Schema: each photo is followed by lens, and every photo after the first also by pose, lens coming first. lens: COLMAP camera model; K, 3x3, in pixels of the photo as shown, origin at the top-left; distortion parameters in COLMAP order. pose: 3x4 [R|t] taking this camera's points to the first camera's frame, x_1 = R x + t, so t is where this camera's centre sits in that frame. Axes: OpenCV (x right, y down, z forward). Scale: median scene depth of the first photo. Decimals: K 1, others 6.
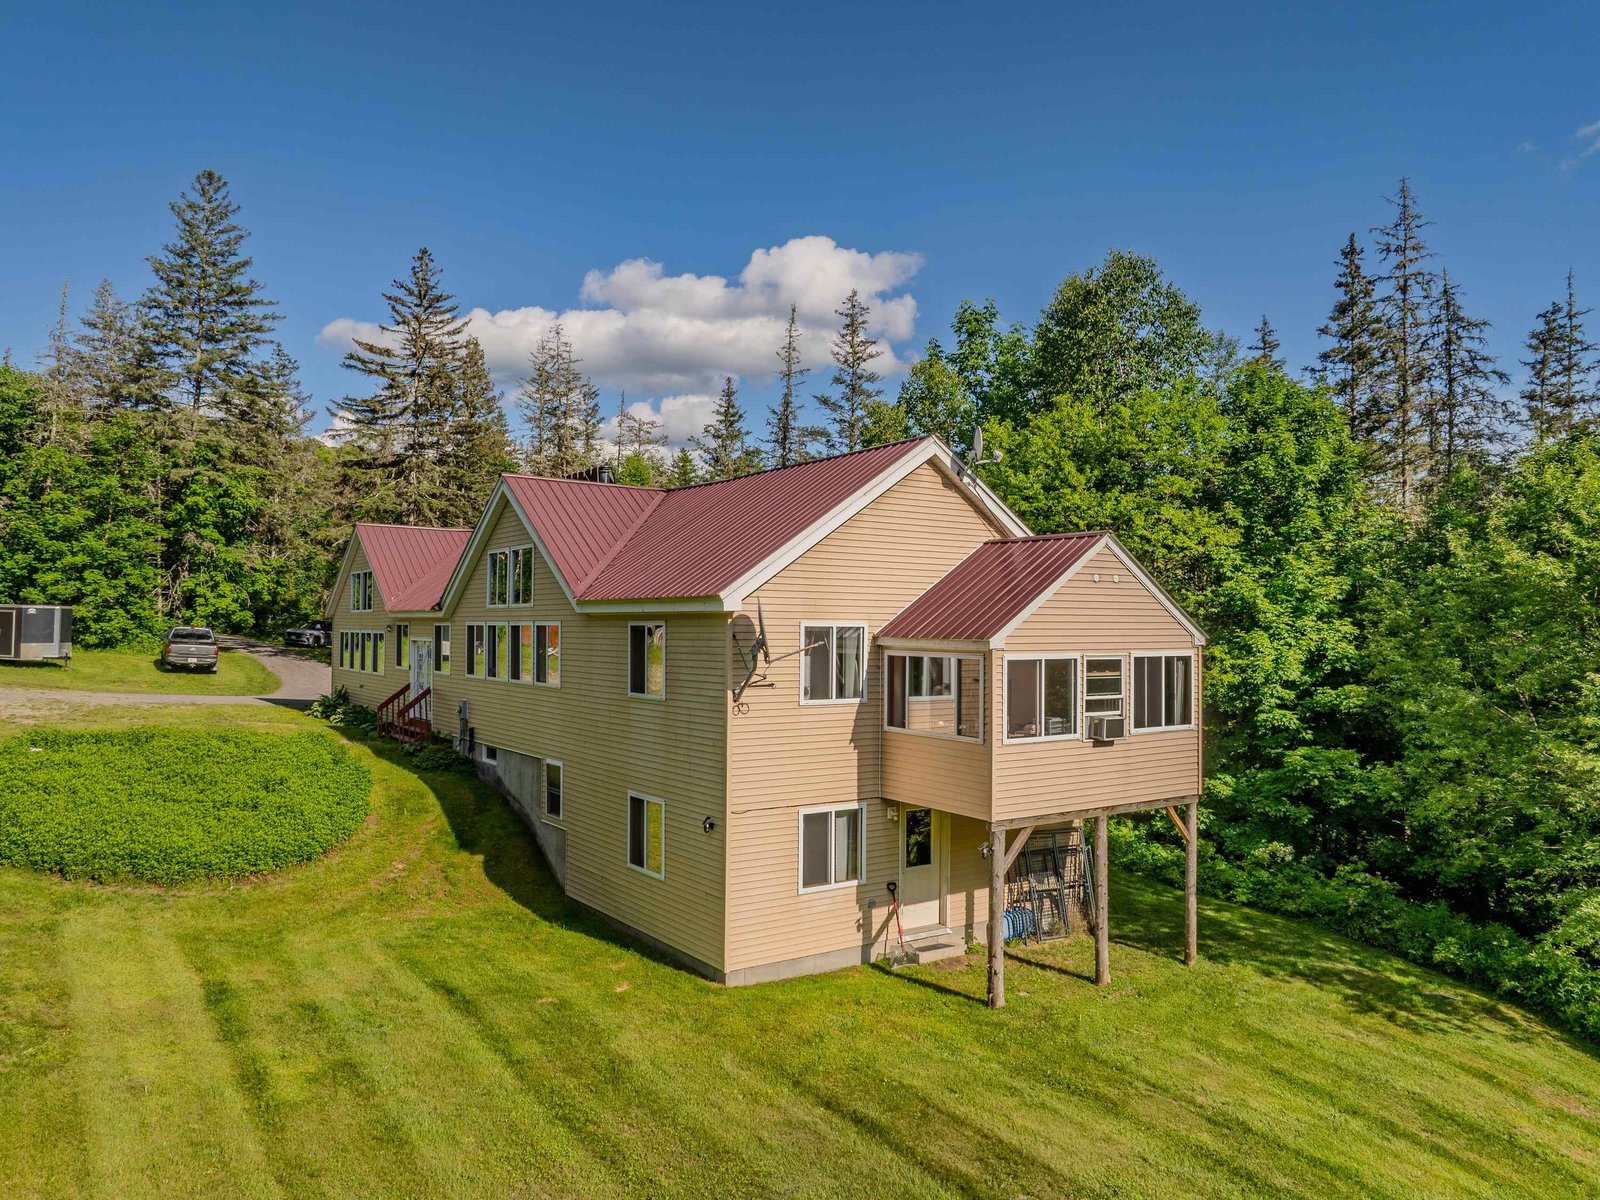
lens RADIAL K [[1103.7, 0, 800.0], [0, 1103.7, 600.0], [0, 0, 1]] dist [0.001686, -0.096882]
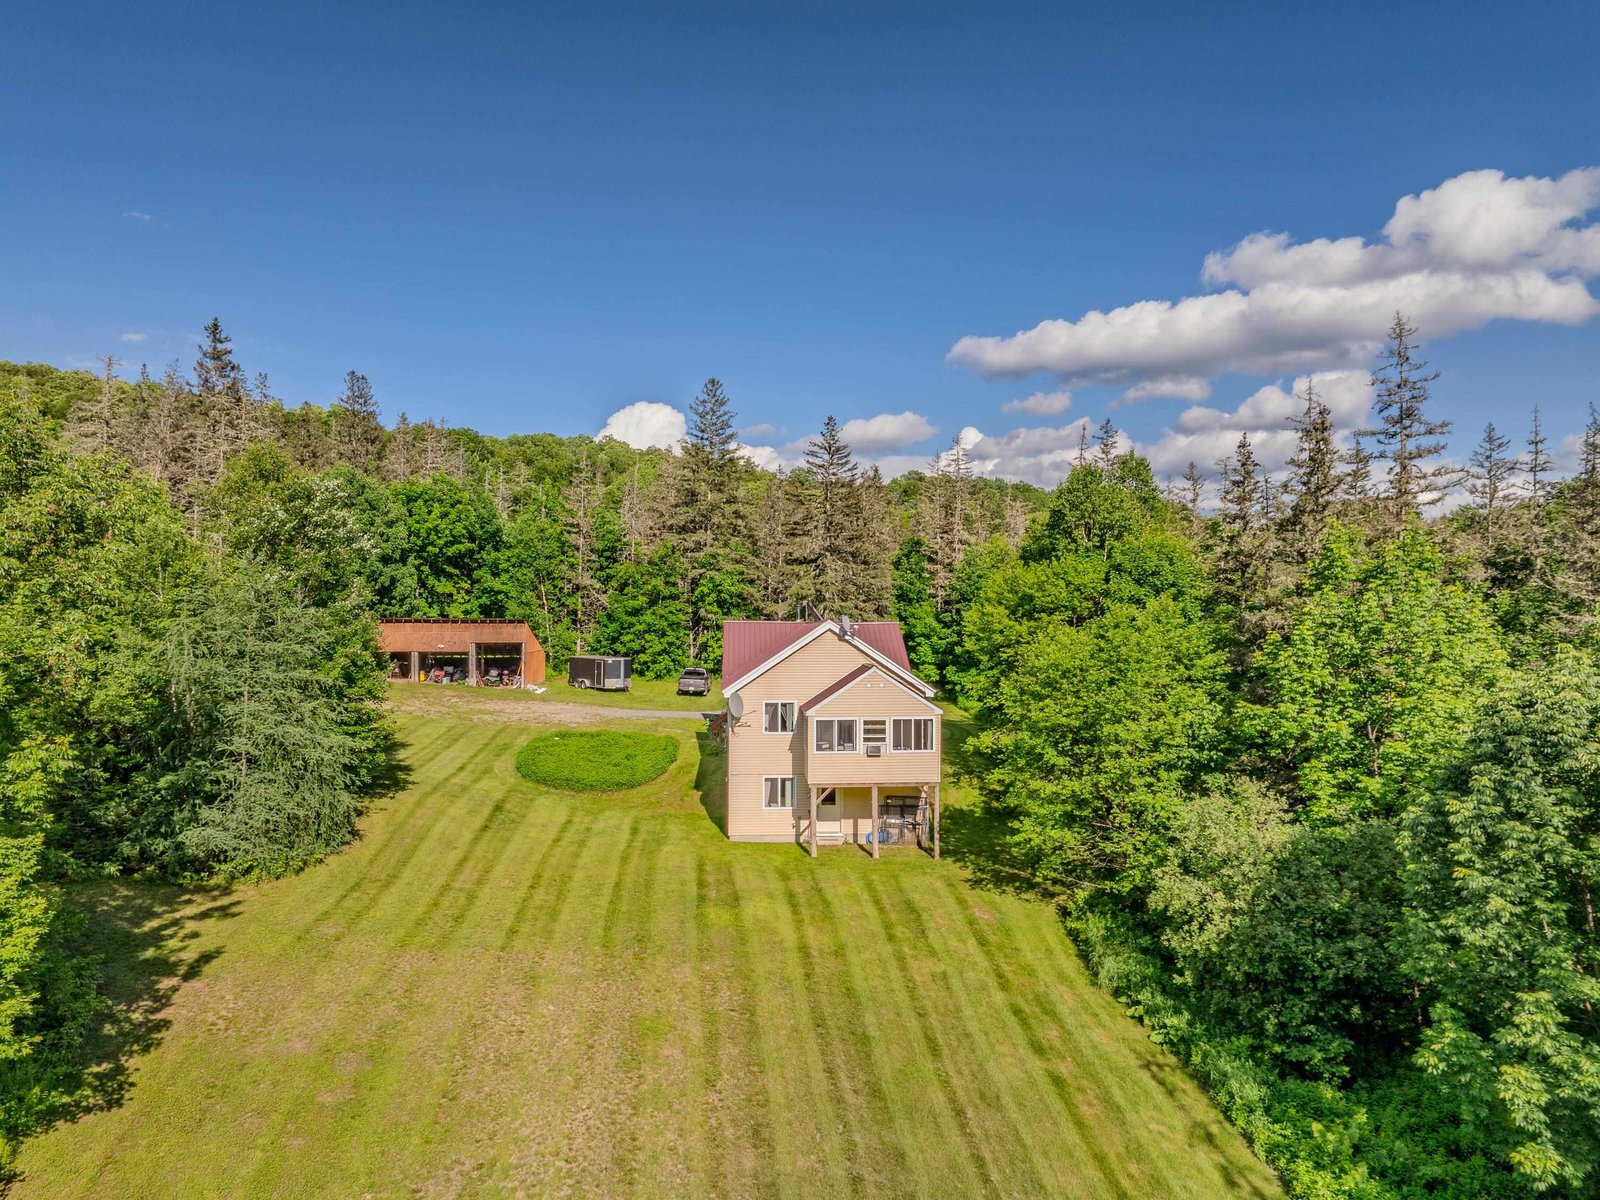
lens RADIAL K [[1103.7, 0, 800.0], [0, 1103.7, 600.0], [0, 0, 1]] dist [0.001686, -0.096882]
pose [[0.853818, -0.020966, -0.520150, 1.331365], [0.020040, 0.999772, -0.007402, -0.182128], [0.520187, -0.004103, 0.854043, -1.055705]]
